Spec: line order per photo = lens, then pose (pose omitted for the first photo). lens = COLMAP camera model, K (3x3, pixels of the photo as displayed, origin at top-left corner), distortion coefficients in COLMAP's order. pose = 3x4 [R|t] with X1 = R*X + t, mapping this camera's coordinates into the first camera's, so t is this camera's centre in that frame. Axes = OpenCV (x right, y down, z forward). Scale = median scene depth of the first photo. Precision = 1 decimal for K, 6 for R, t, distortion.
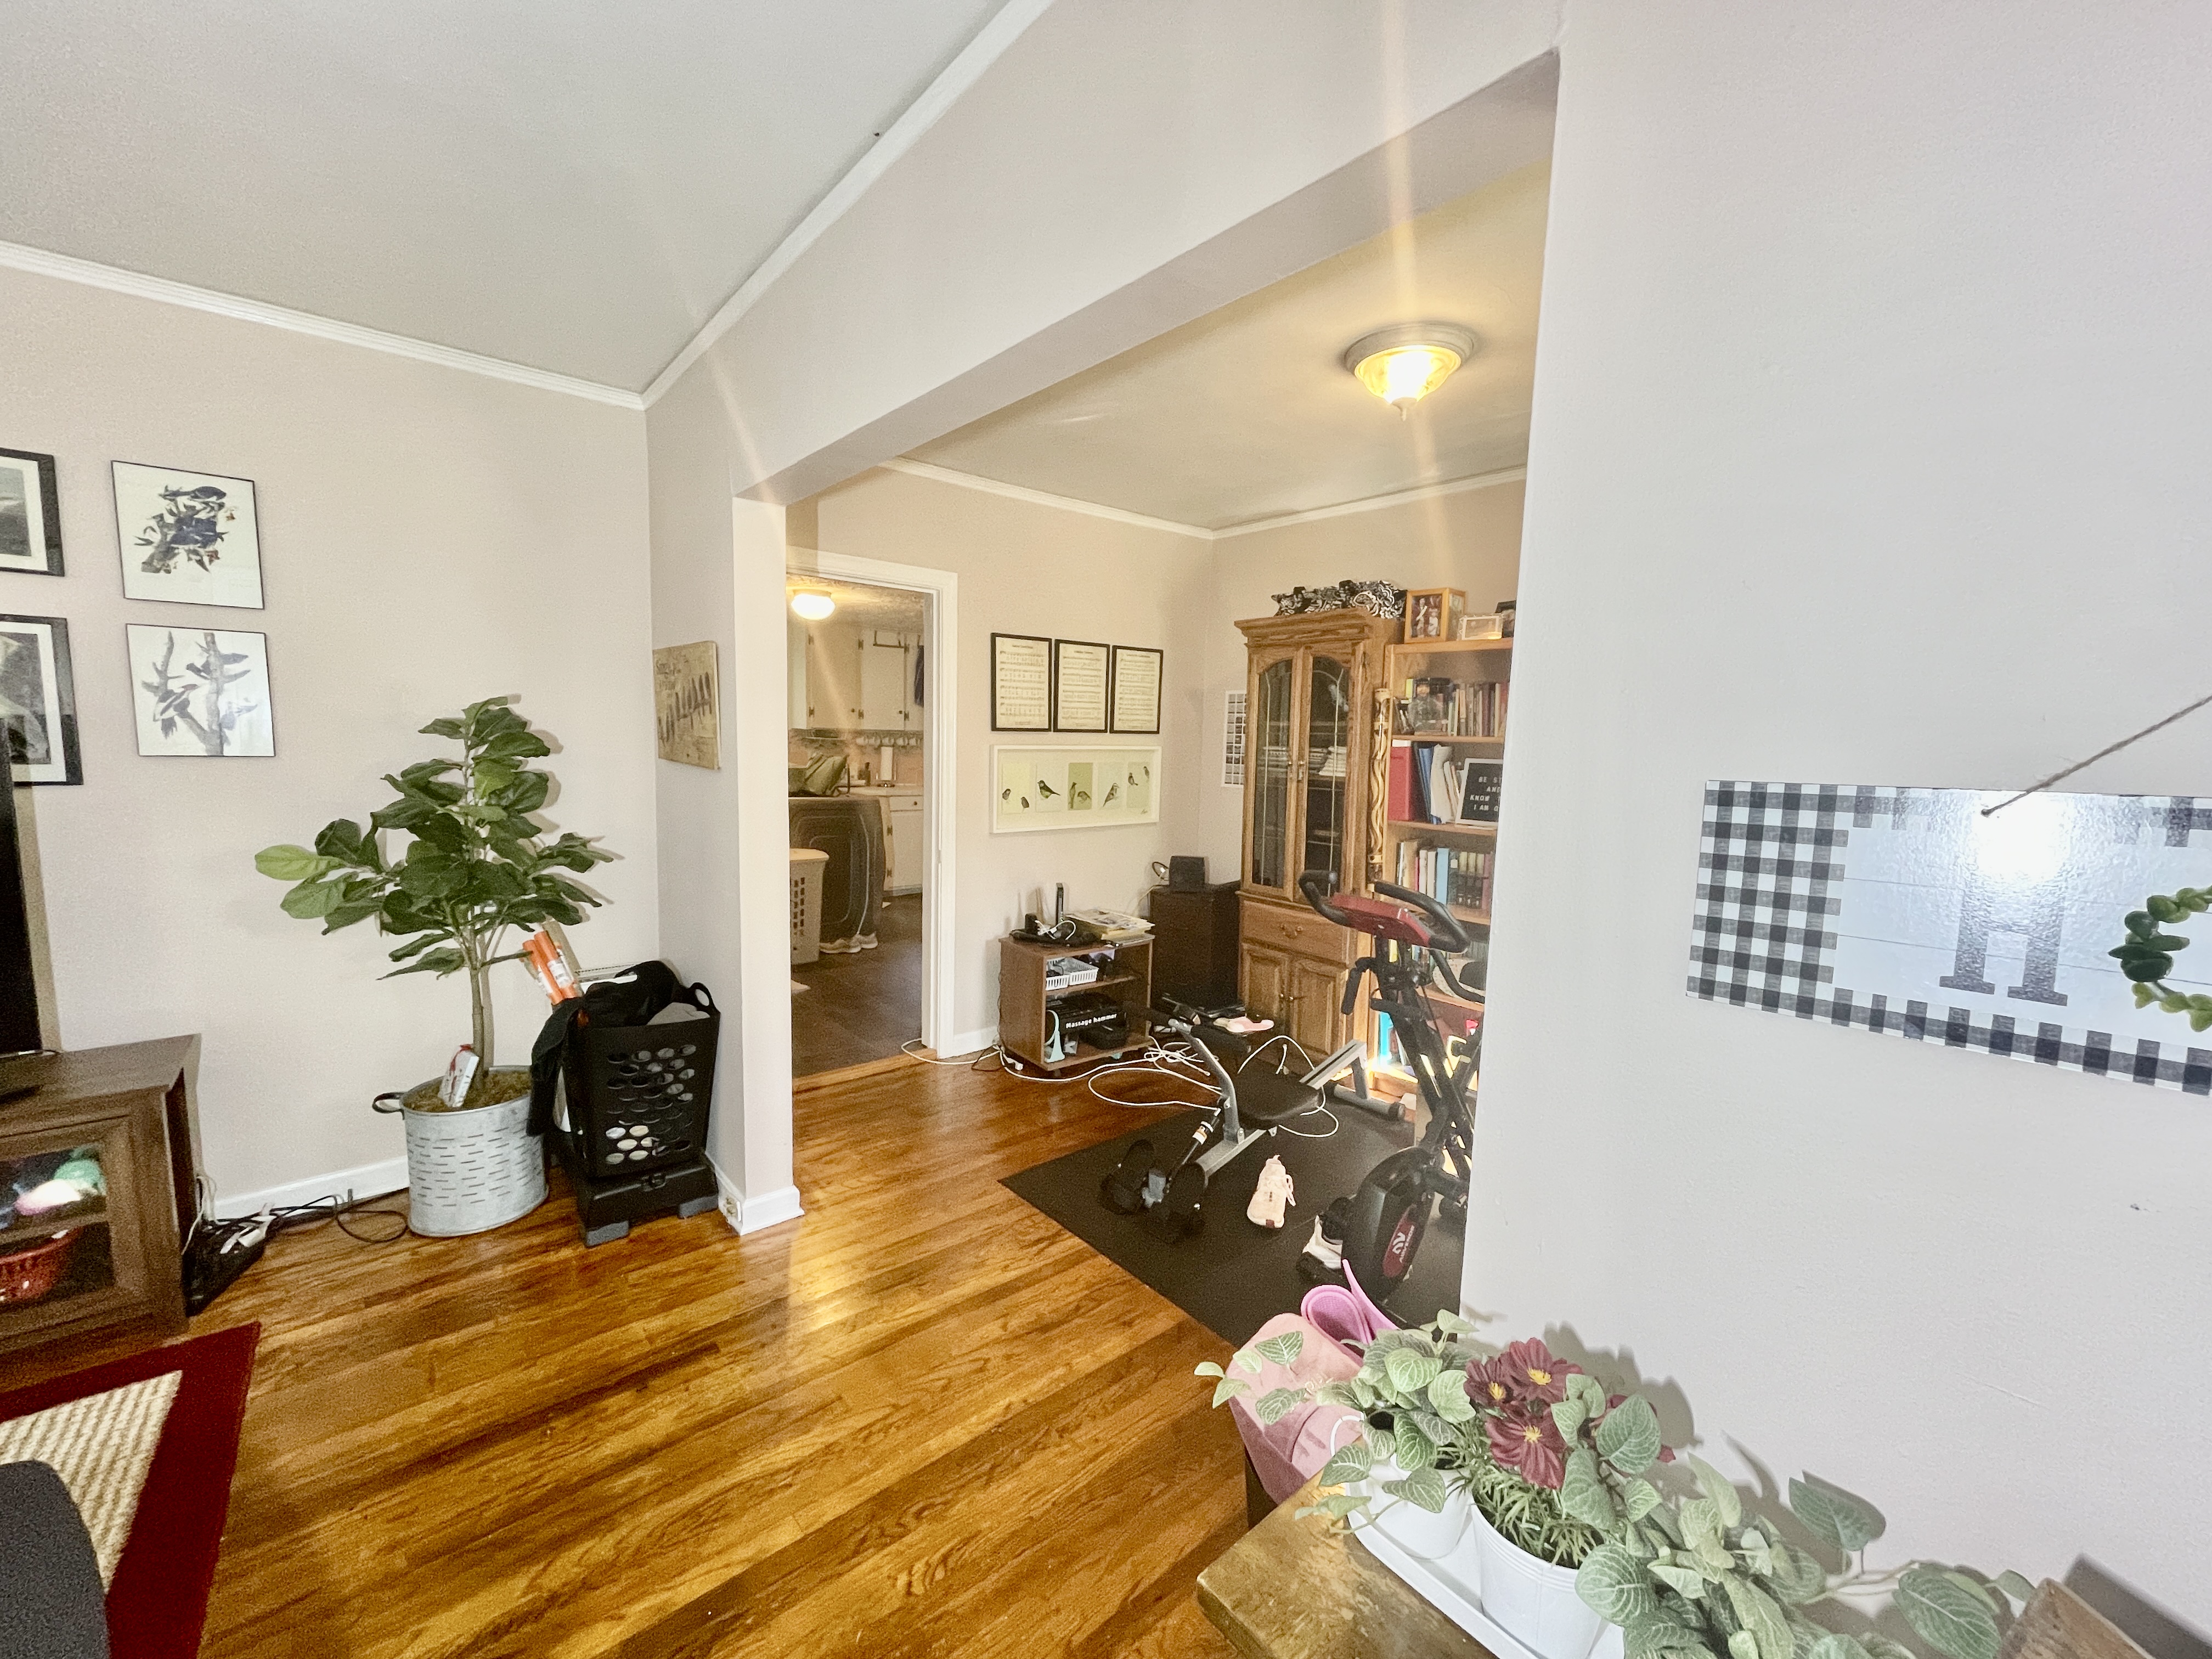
lens RADIAL K [[899.6, 0, 1101.2], [0, 899.6, 840.6], [0, 0, 1]] dist [0.005388, -0.001489]
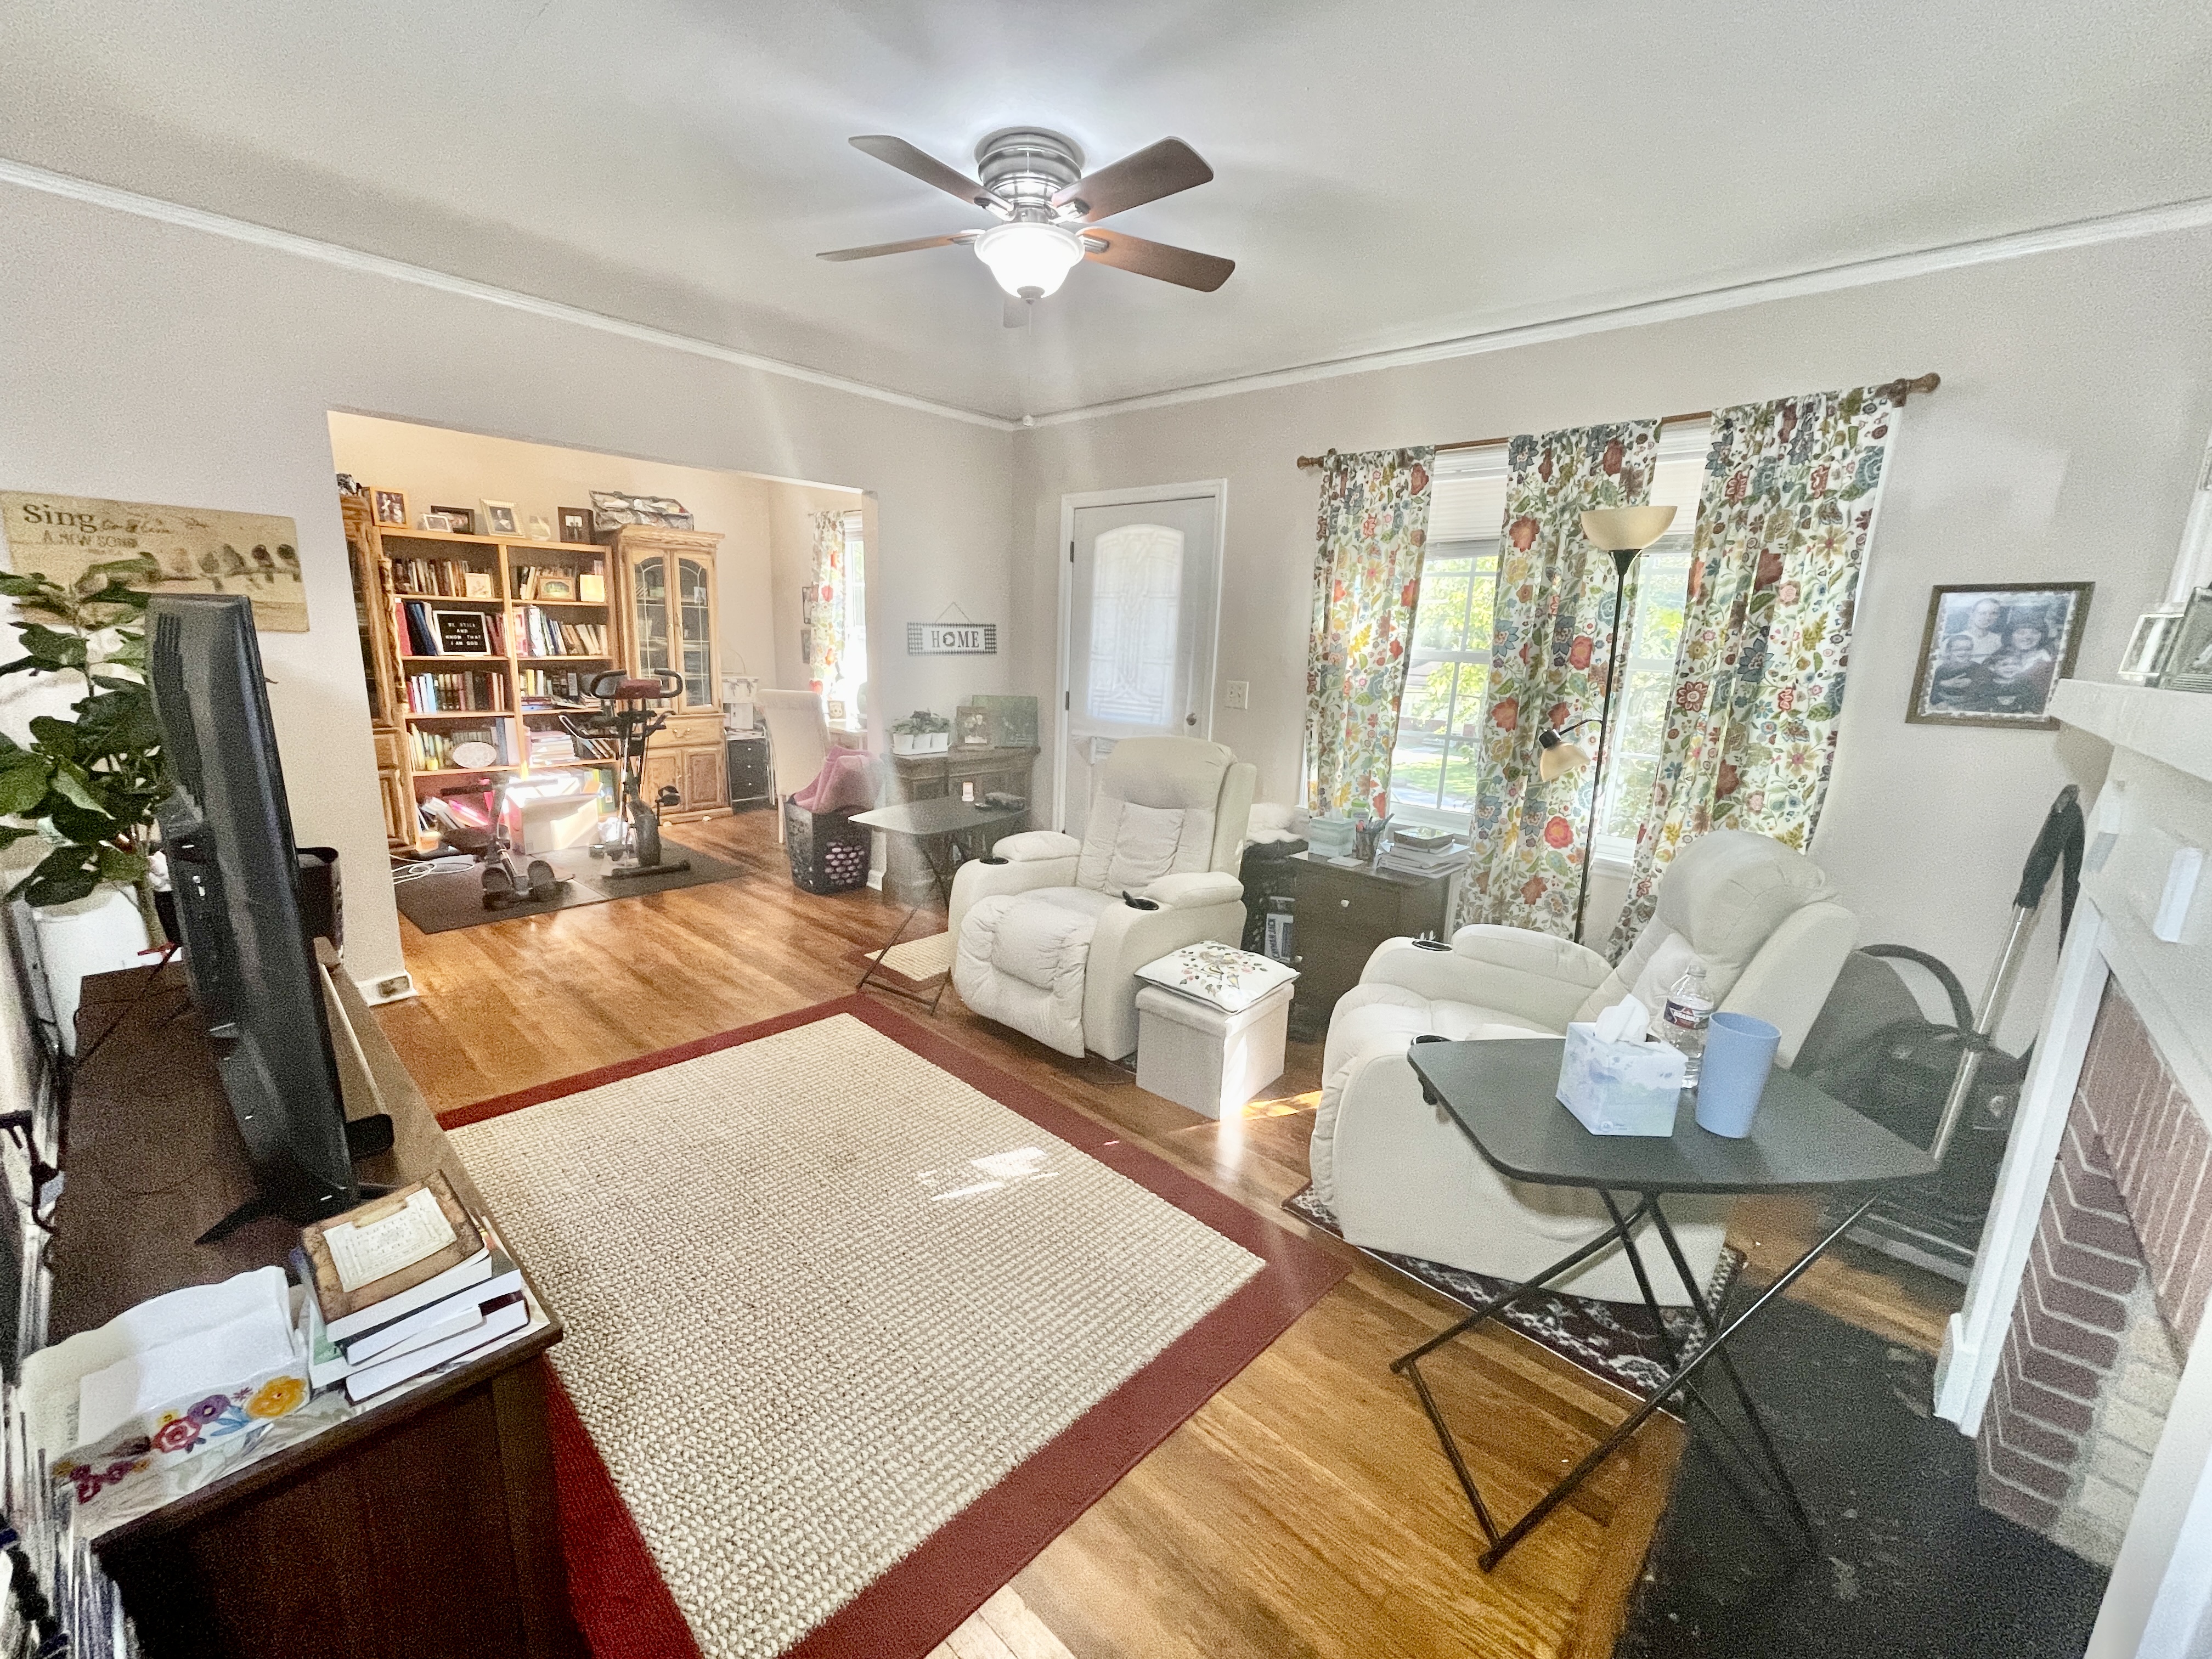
lens RADIAL K [[899.6, 0, 1105.3], [0, 899.6, 833.5], [0, 0, 1]] dist [0.005388, -0.001489]
pose [[-0.122204, -0.250330, 0.960417, -1.912072], [0.076790, 0.962384, 0.260614, -0.060611], [-0.989530, 0.105599, -0.098384, 0.122243]]
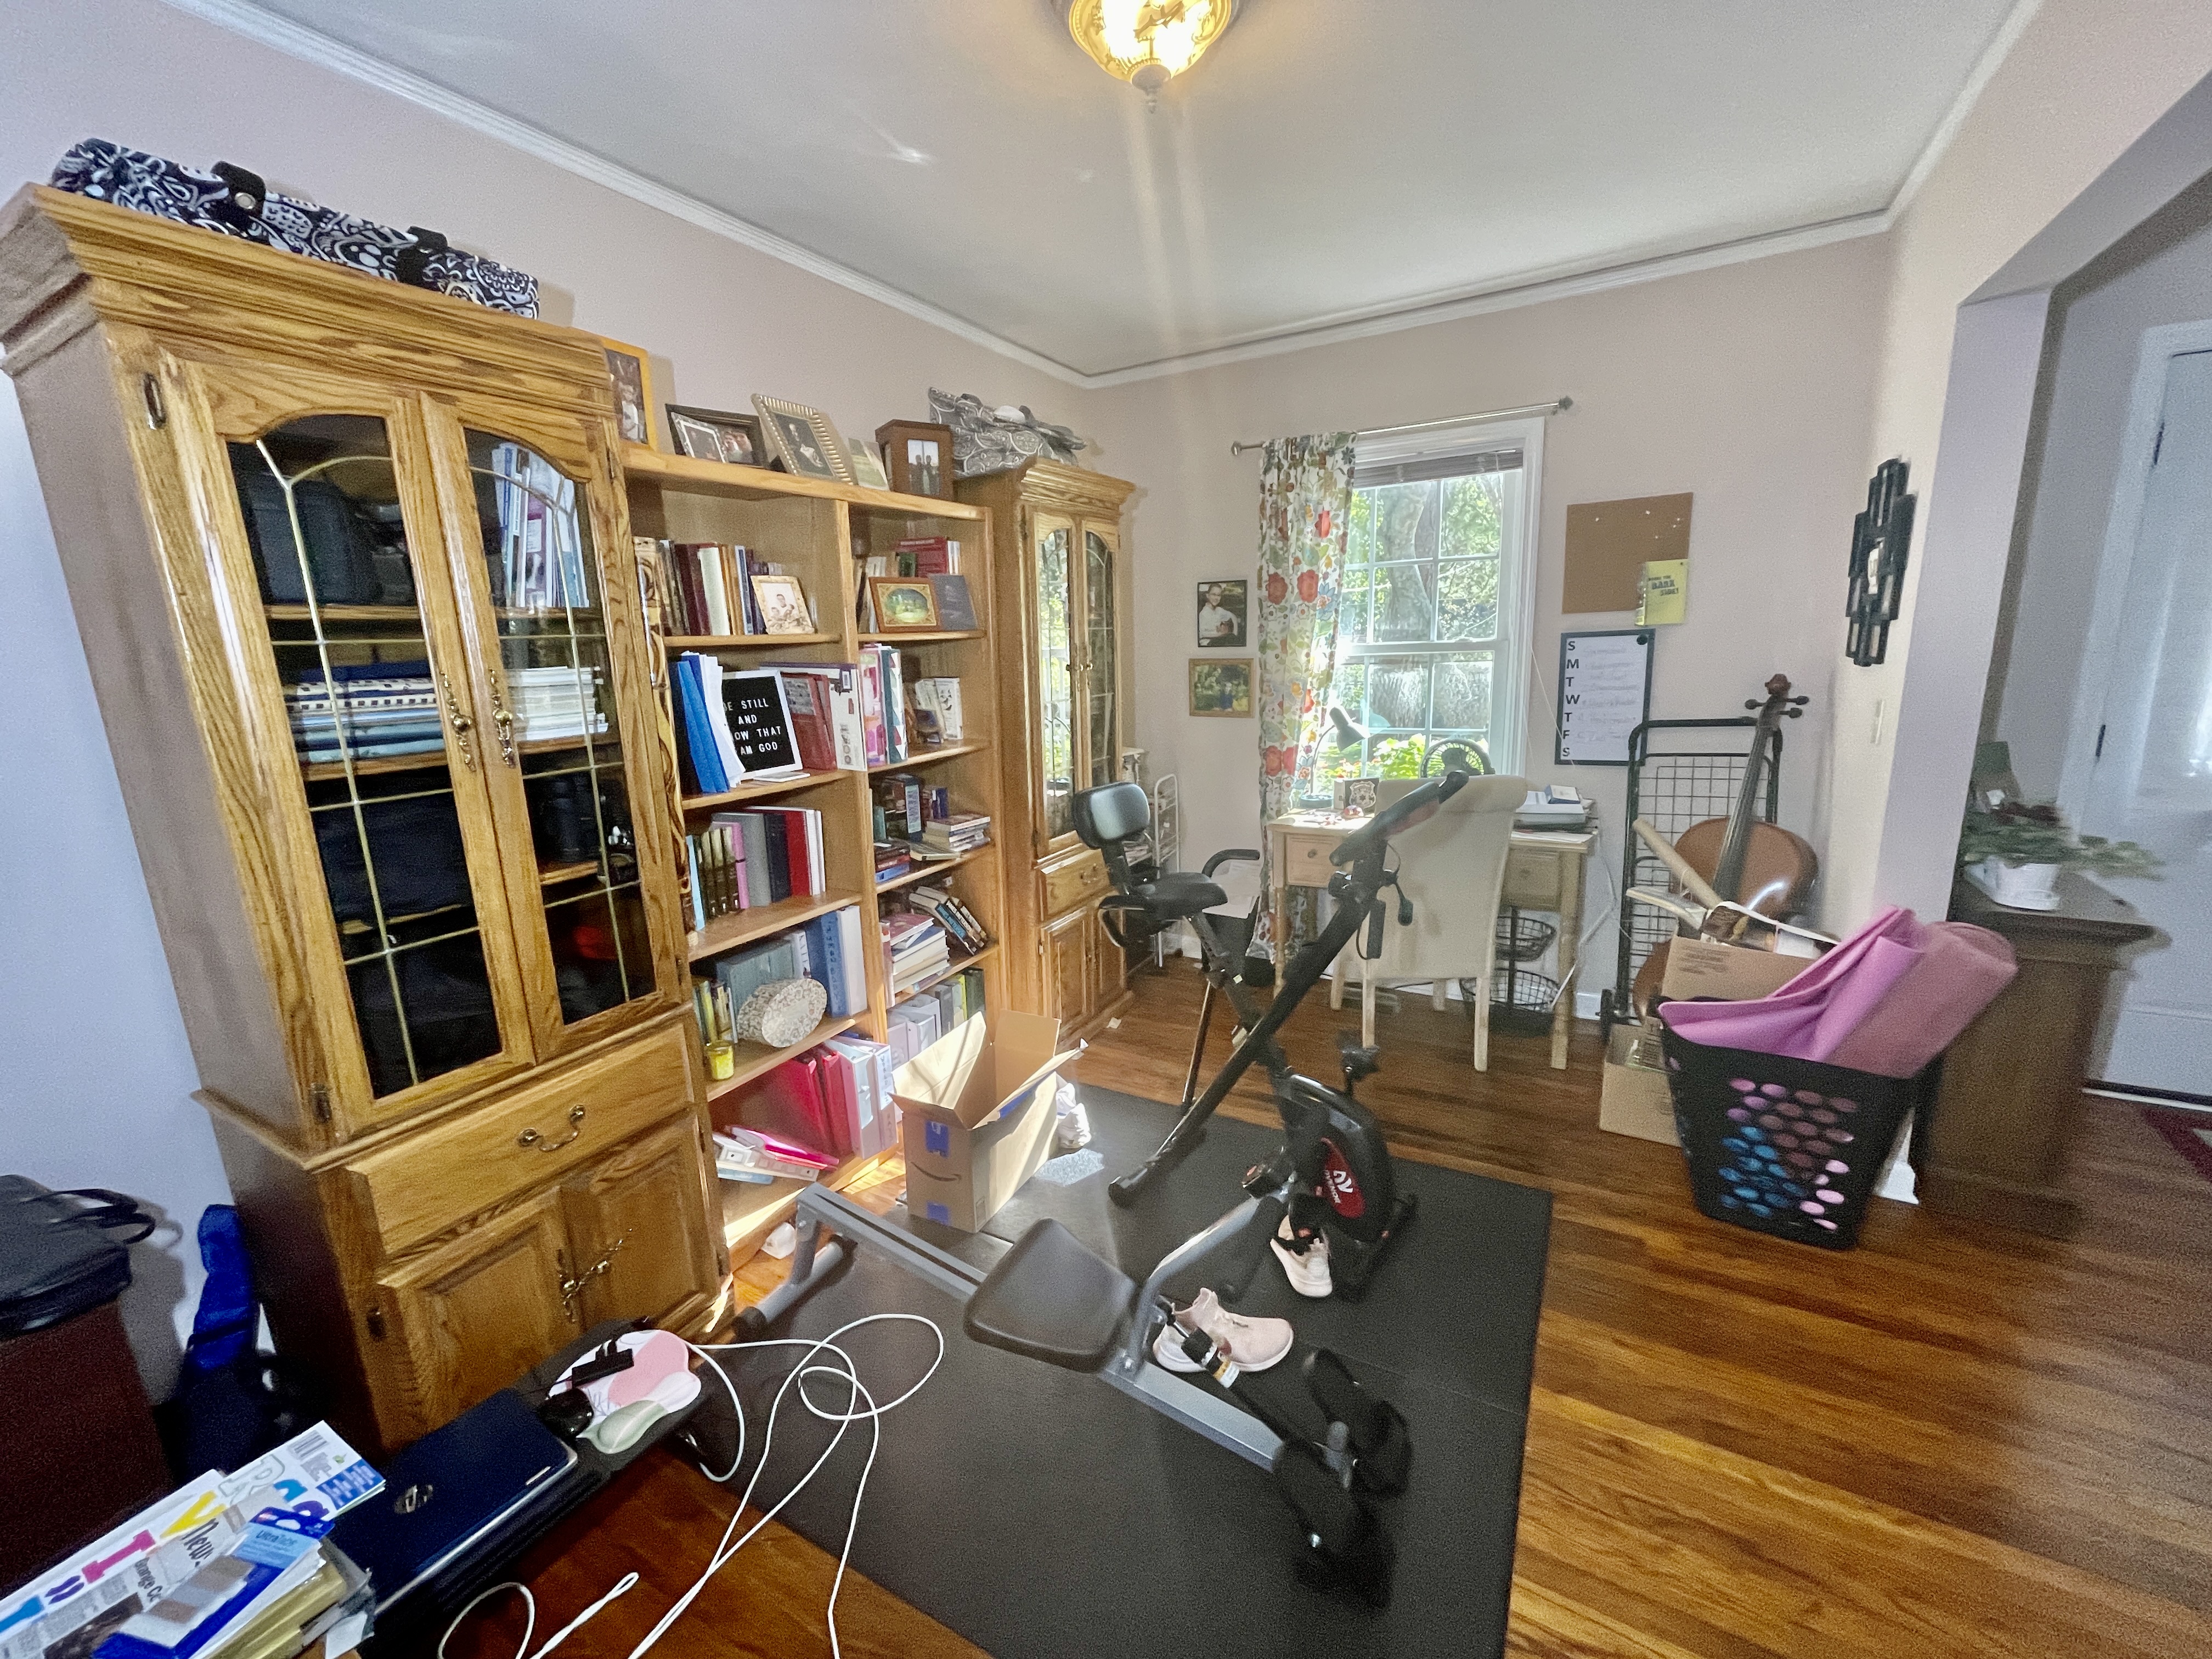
lens RADIAL K [[899.6, 0, 1112.1], [0, 899.6, 825.7], [0, 0, 1]] dist [0.005388, -0.001489]
pose [[-0.352542, -0.201304, 0.913888, -0.371659], [0.138942, 0.954505, 0.263849, -0.171834], [-0.925424, 0.219995, -0.308533, 1.434175]]
